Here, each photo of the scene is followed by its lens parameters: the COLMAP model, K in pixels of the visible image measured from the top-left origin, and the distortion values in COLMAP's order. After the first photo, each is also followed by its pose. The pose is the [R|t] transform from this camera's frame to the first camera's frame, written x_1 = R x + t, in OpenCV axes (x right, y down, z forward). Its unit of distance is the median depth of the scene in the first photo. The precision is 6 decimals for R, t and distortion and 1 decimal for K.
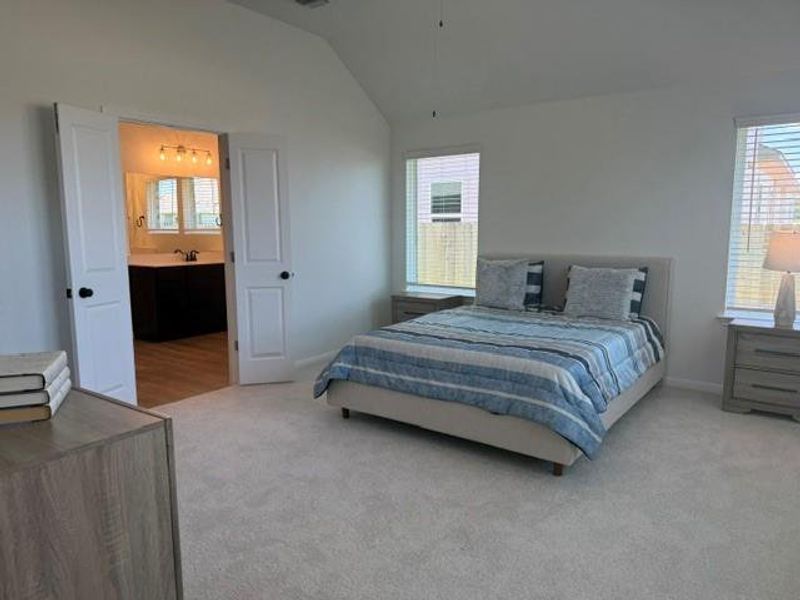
lens RADIAL K [[556.5, 0, 400.0], [0, 556.5, 300.0], [0, 0, 1]] dist [0.000562, -0.002321]
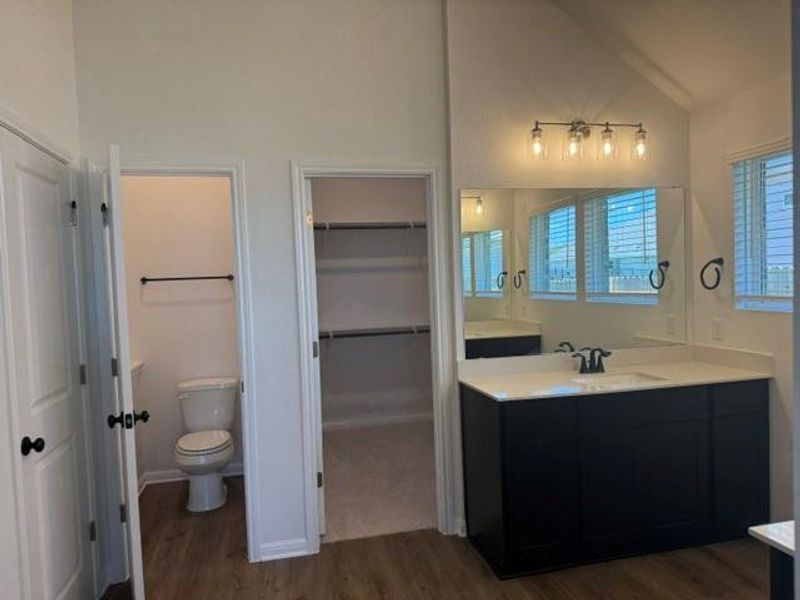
lens RADIAL K [[556.5, 0, 400.0], [0, 556.5, 300.0], [0, 0, 1]] dist [0.000562, -0.002321]
pose [[0.758166, 0.004225, -0.652048, -0.167159], [-0.057541, 0.996511, -0.060448, -0.075791], [0.649518, 0.083349, 0.755764, 0.463316]]
